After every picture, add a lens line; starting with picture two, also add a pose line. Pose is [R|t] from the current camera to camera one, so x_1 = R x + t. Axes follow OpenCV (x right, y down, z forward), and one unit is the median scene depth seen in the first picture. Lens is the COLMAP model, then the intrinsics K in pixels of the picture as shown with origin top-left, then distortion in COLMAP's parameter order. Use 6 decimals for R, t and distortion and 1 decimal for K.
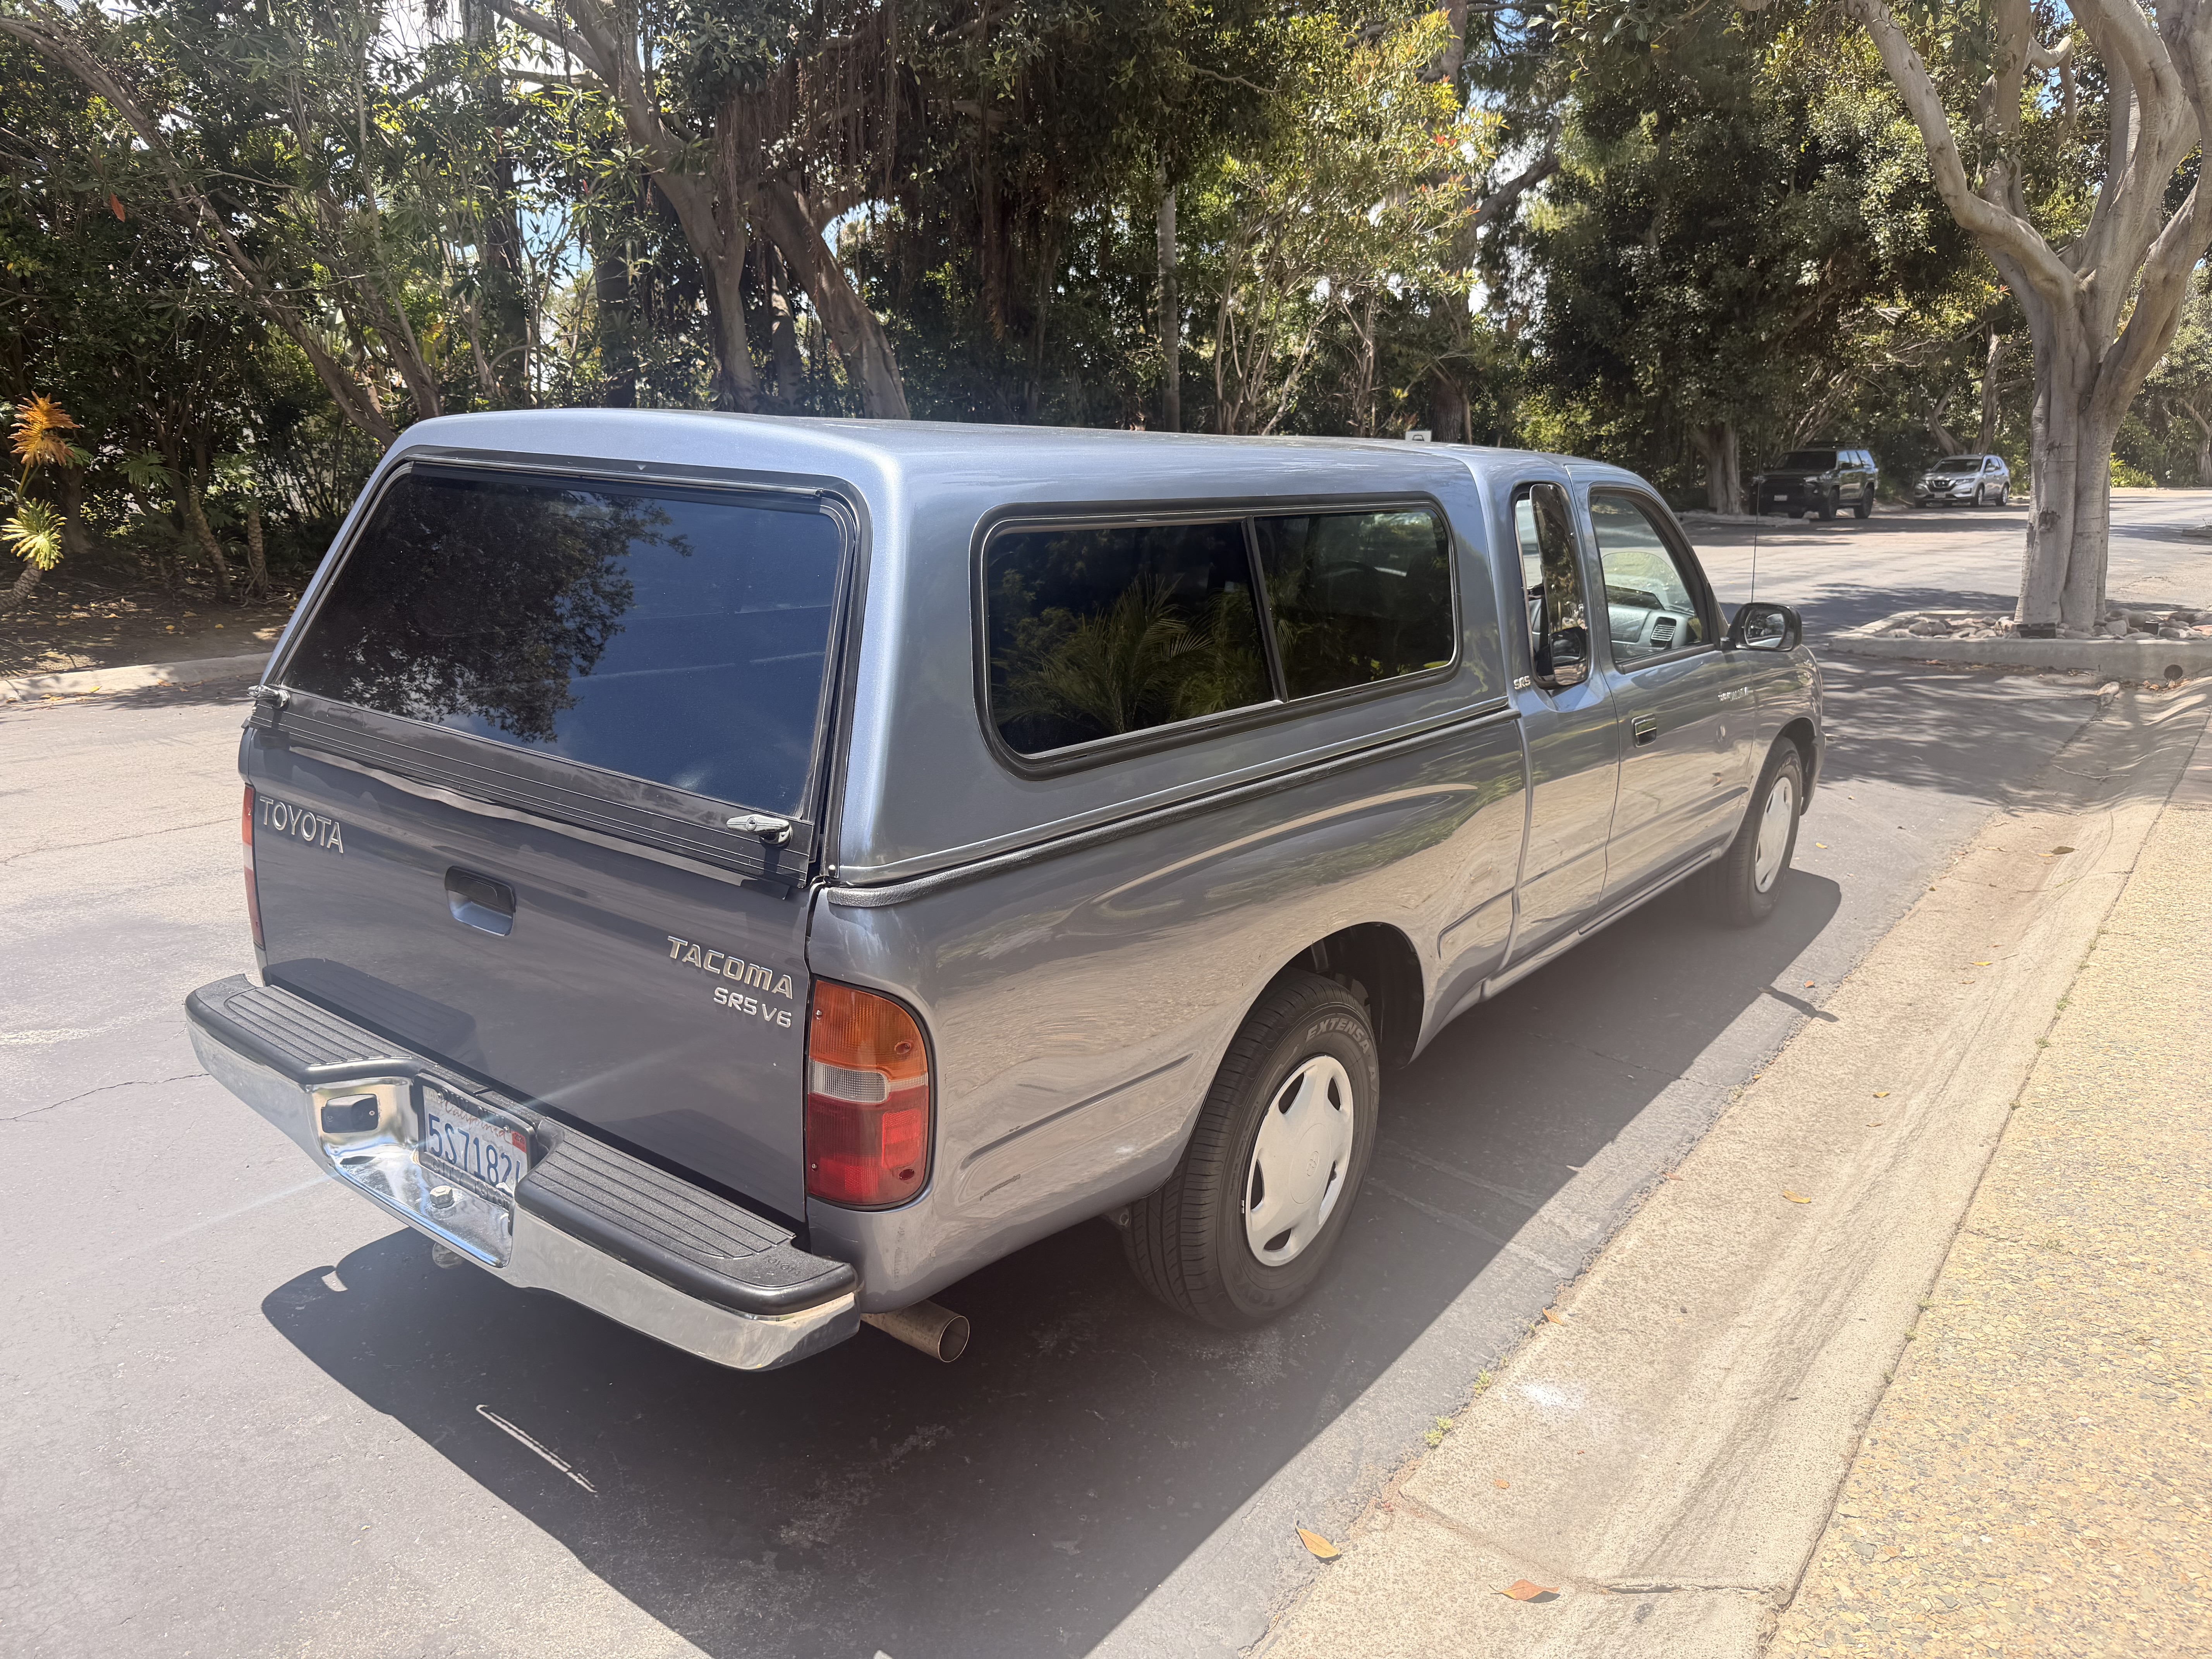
lens RADIAL K [[1575.9, 0, 1110.8], [0, 1575.9, 794.9], [0, 0, 1]] dist [0.000950, 0.000126]
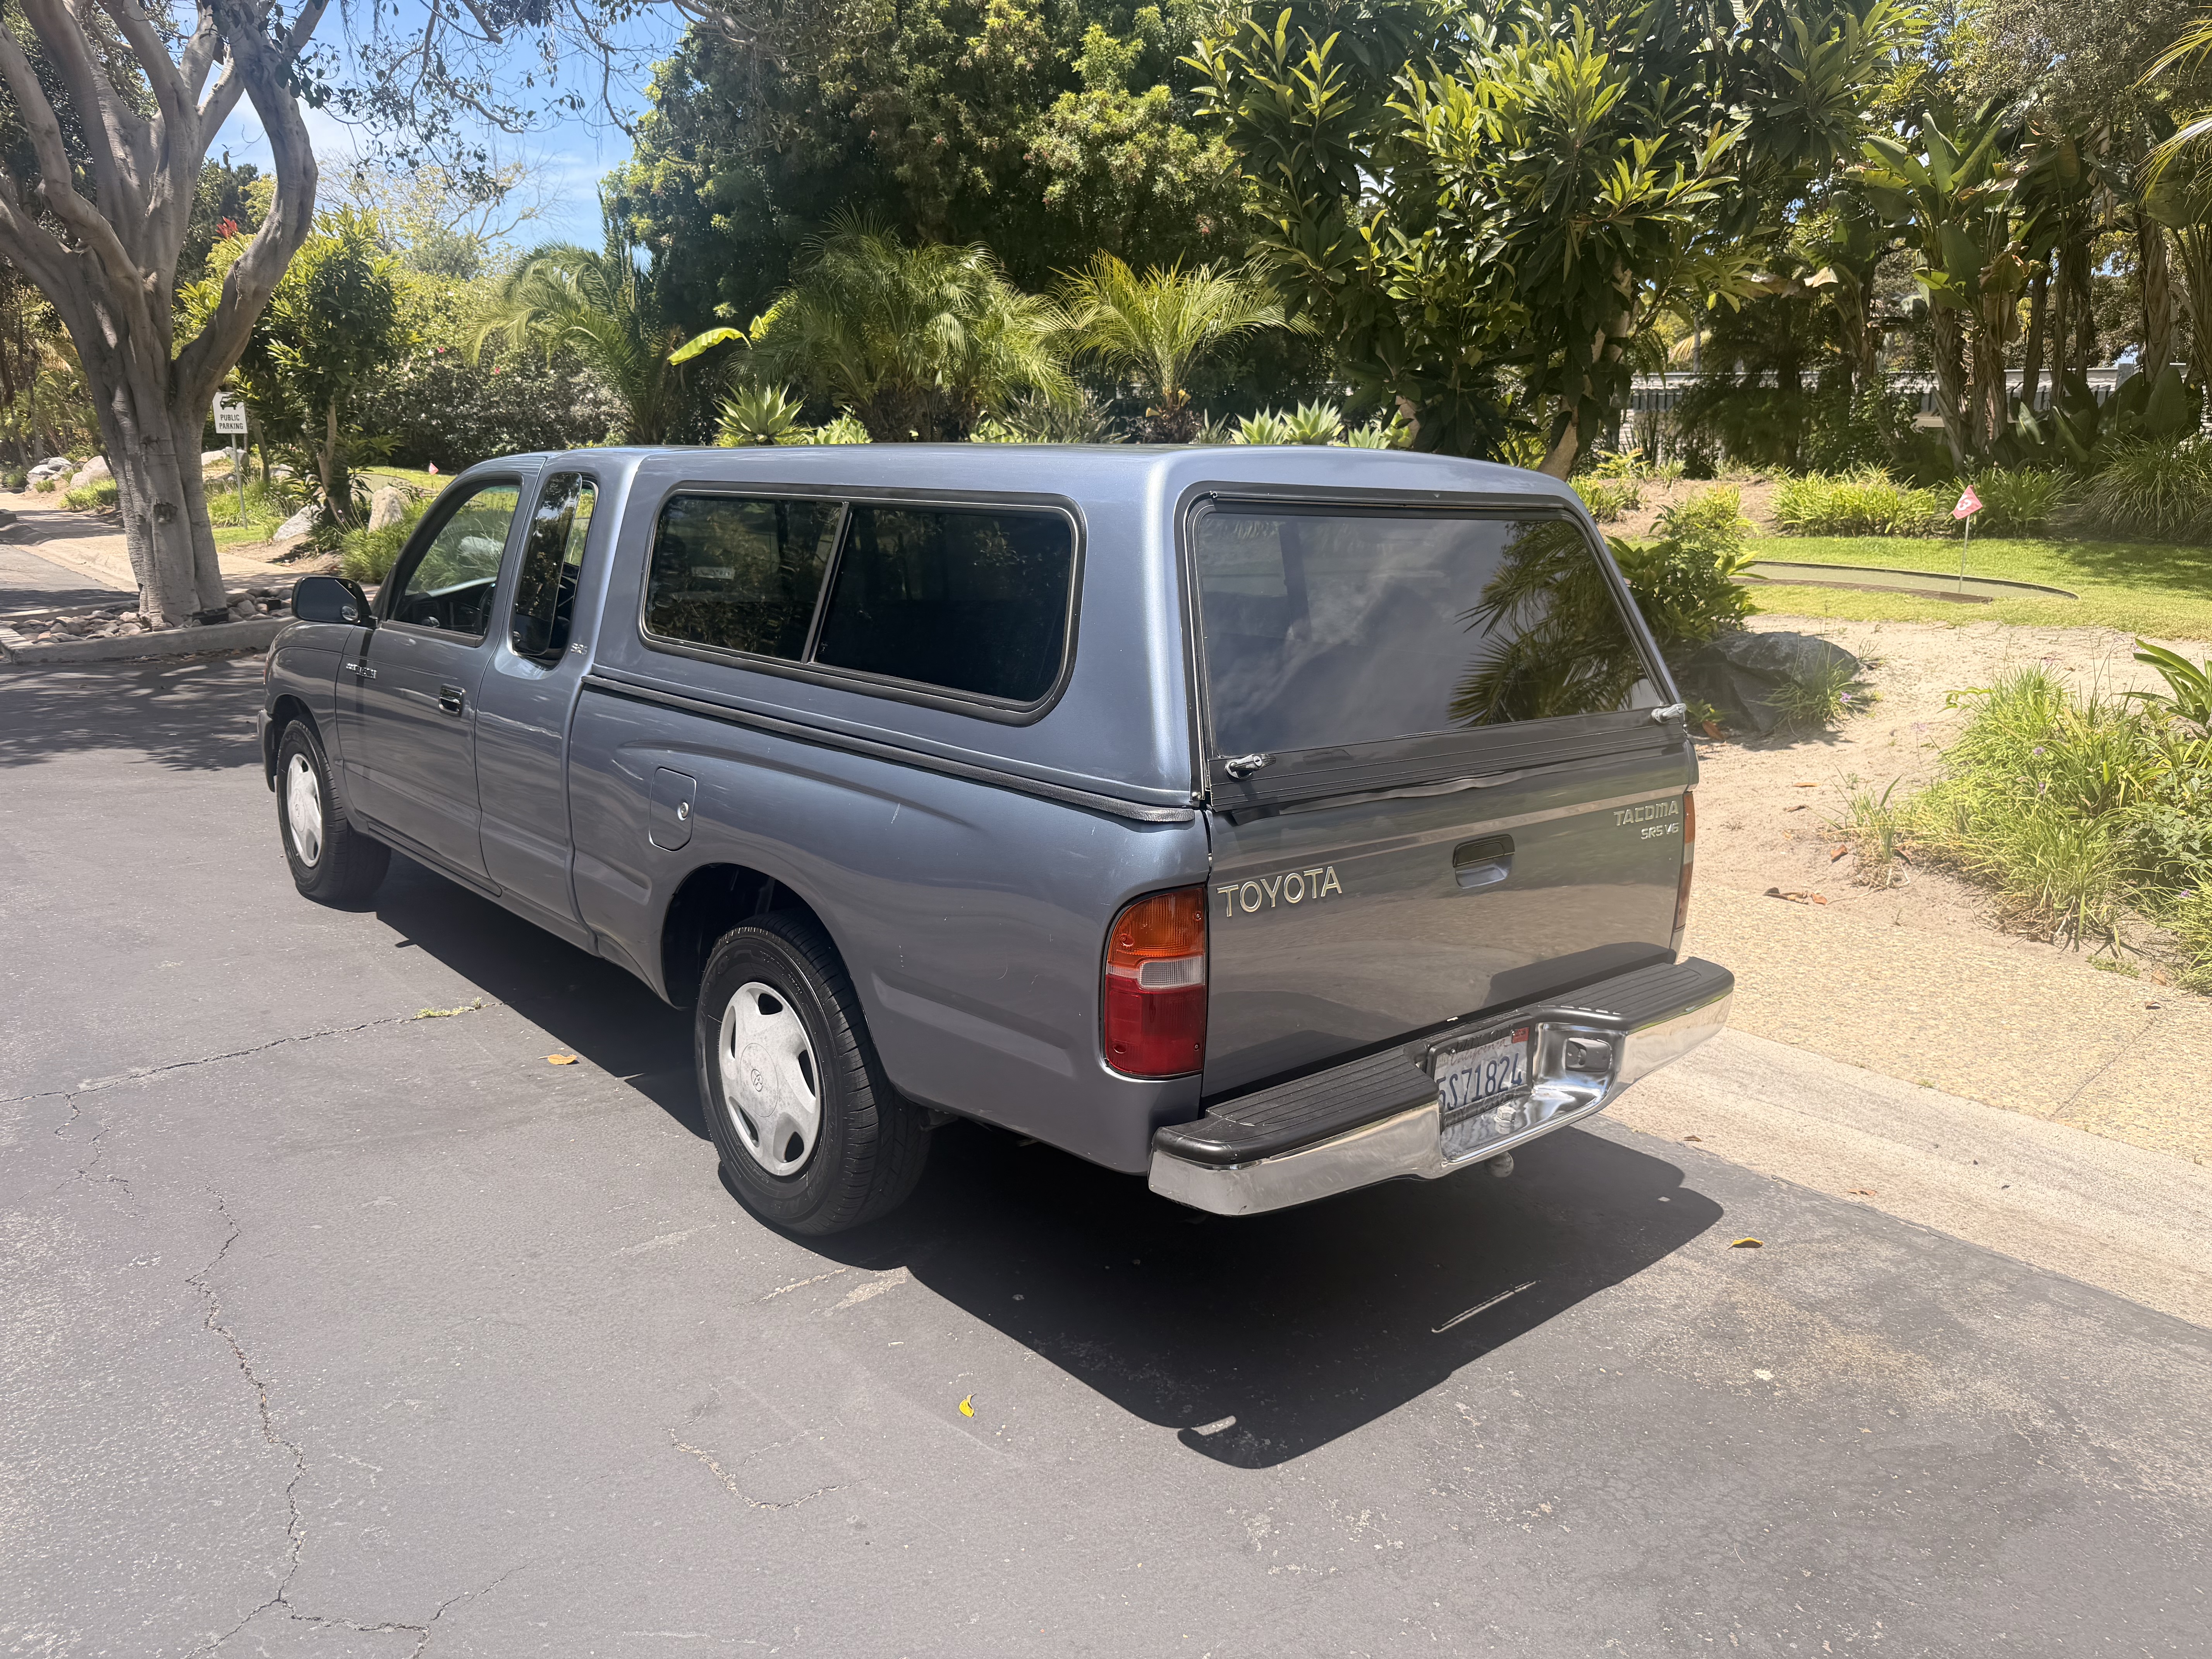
lens RADIAL K [[1541.5, 0, 1106.0], [0, 1541.5, 829.5], [0, 0, 1]] dist [-0.003228, -0.006859]
pose [[0.209367, -0.239324, 0.948098, -0.302042], [0.205262, 0.958741, 0.196683, -0.047209], [-0.956051, 0.153429, 0.249853, 0.192379]]
